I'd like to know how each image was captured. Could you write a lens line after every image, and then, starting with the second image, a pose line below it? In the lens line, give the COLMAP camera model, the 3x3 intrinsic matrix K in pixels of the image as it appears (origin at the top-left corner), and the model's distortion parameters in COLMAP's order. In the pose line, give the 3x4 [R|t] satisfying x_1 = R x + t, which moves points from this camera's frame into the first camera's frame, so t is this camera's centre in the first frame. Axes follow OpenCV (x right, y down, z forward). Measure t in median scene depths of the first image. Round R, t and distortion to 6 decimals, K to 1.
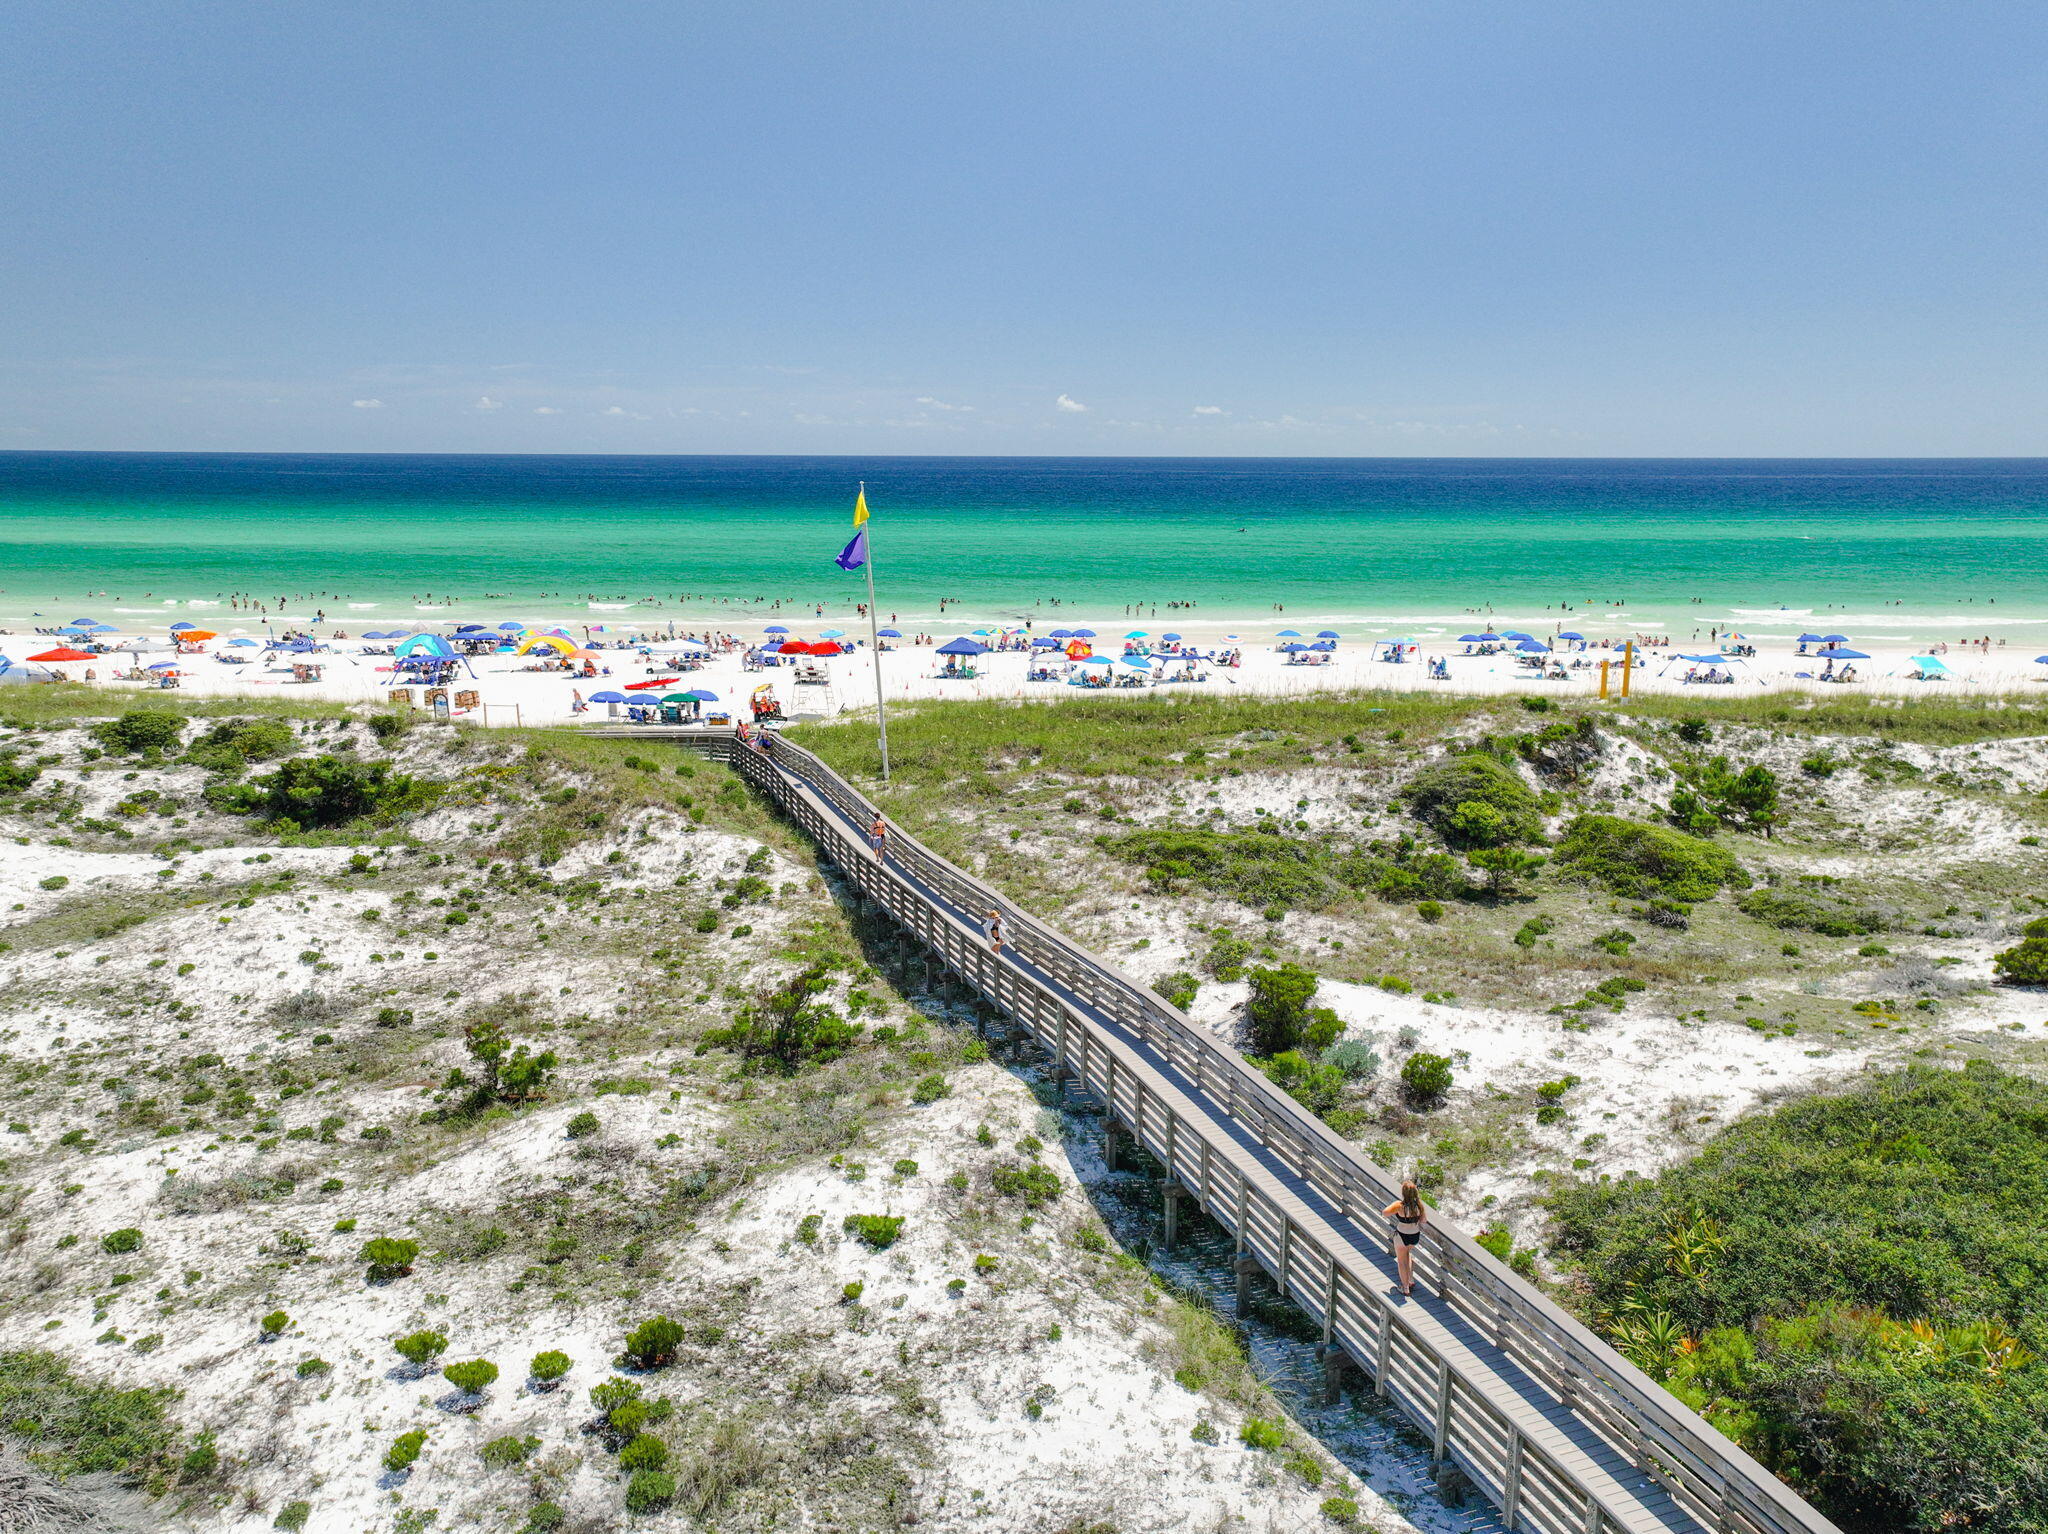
lens RADIAL K [[1477.6, 0, 1047.9], [0, 1477.6, 810.8], [0, 0, 1]] dist [0.004464, 0.017865]
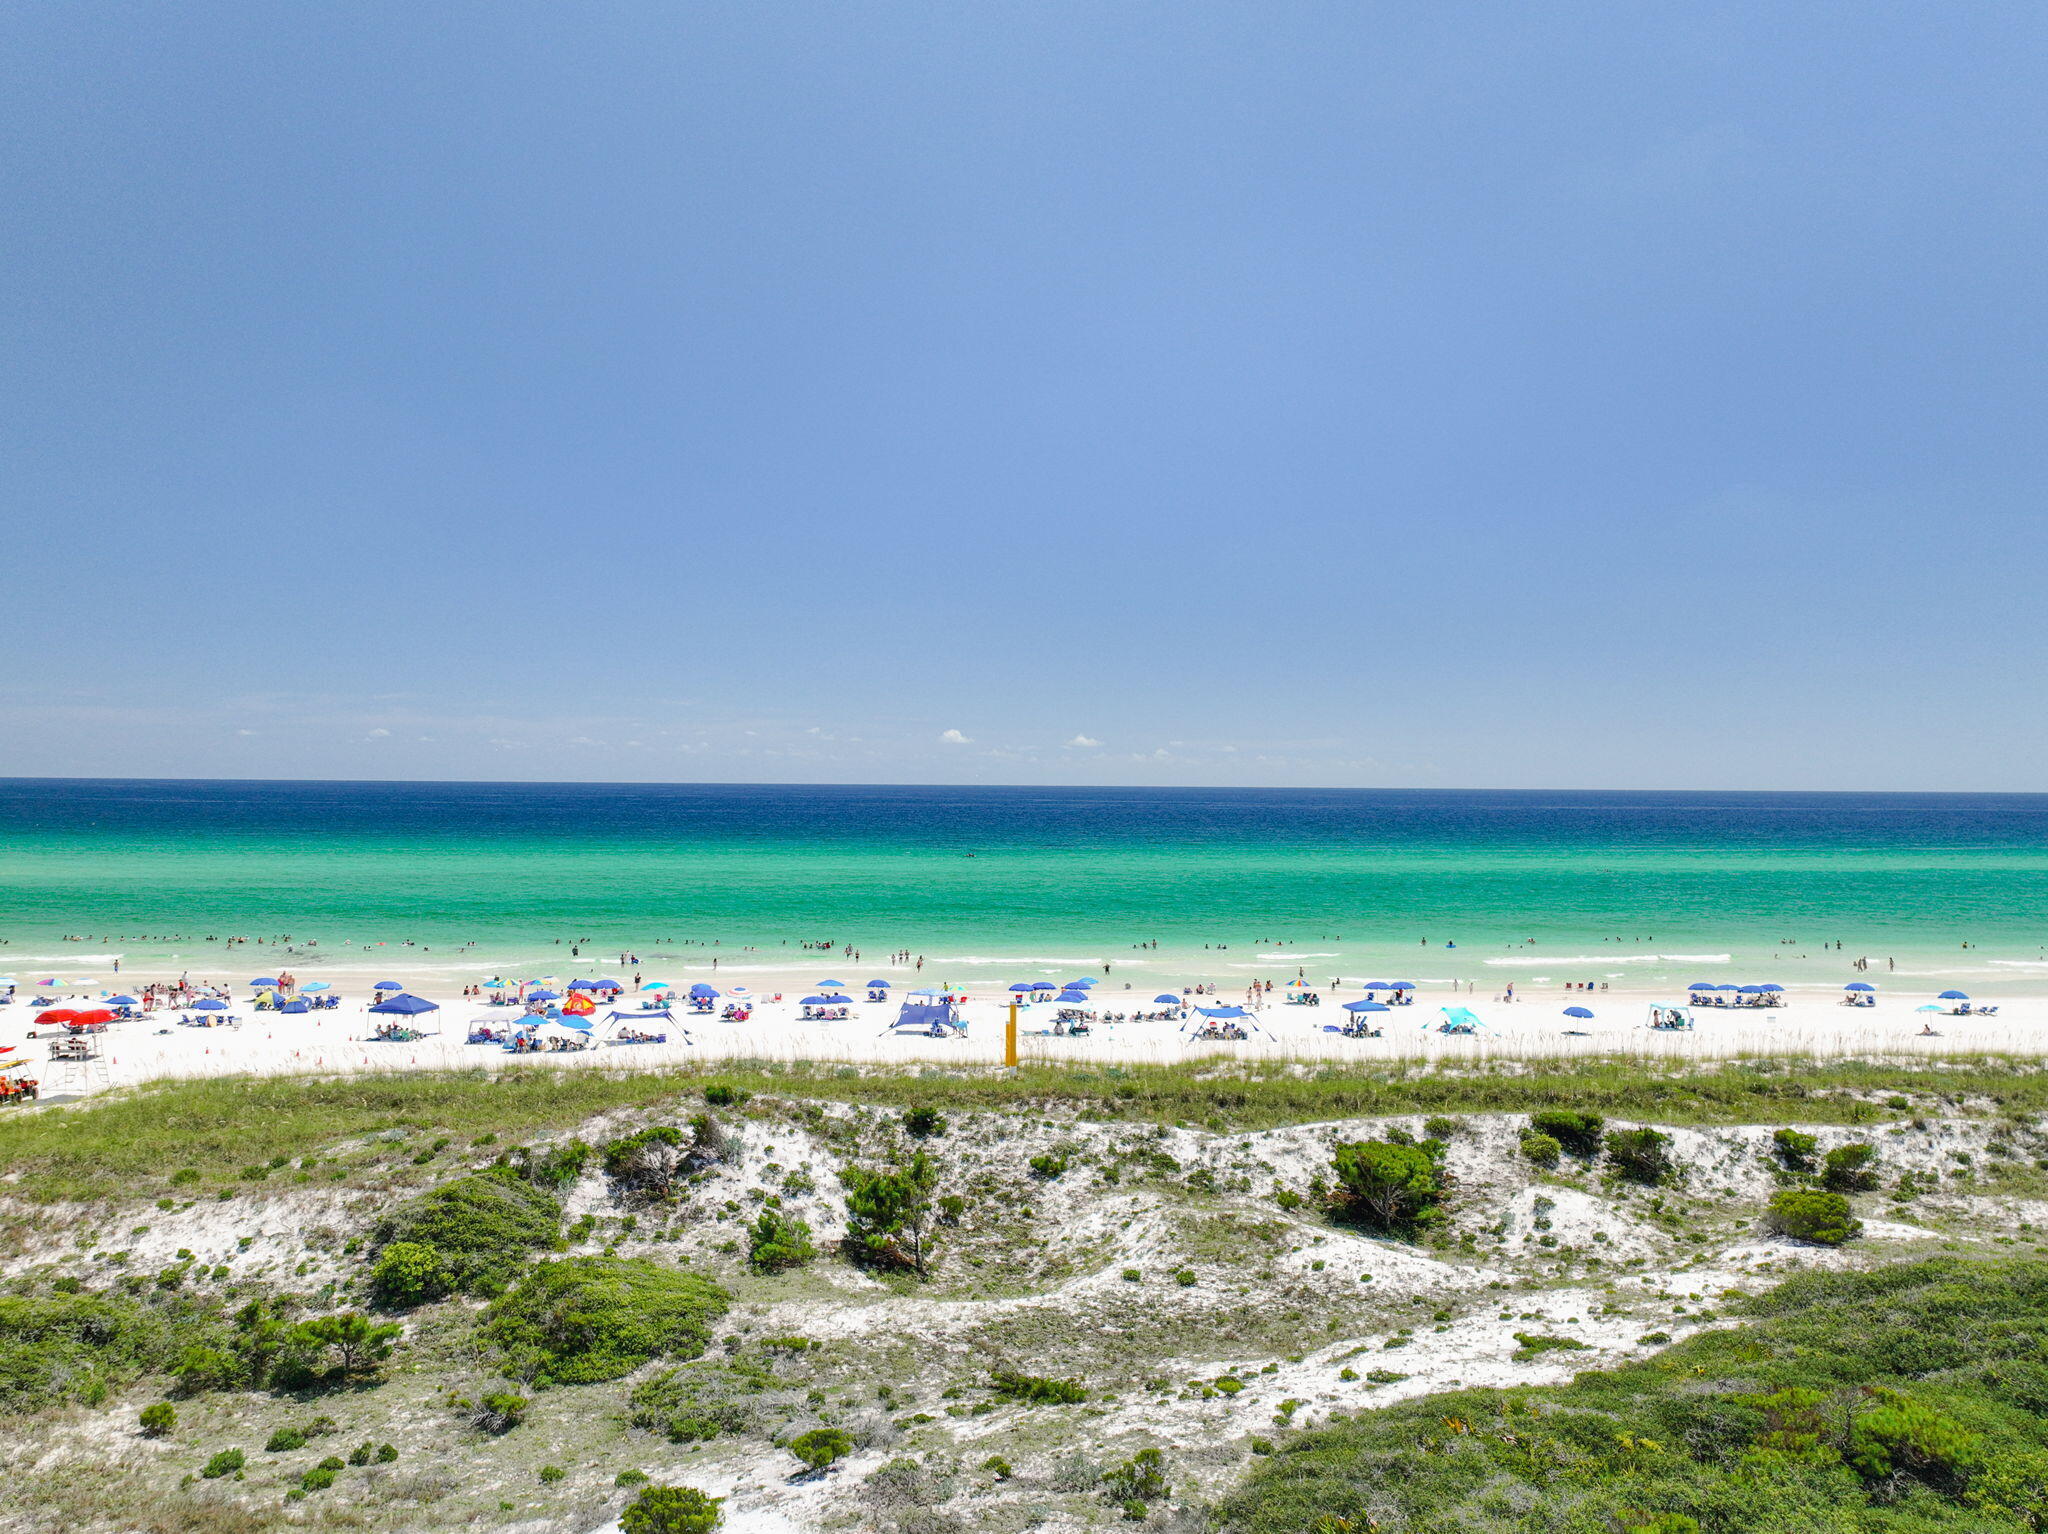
lens RADIAL K [[1584.8, 0, 1024.0], [0, 1584.8, 767.0], [0, 0, 1]] dist [-0.016142, -0.001247]
pose [[0.998830, -0.003151, 0.048265, 0.573420], [0.014961, 0.969071, -0.246327, -0.033326], [-0.045996, 0.246761, 0.967984, 0.194276]]
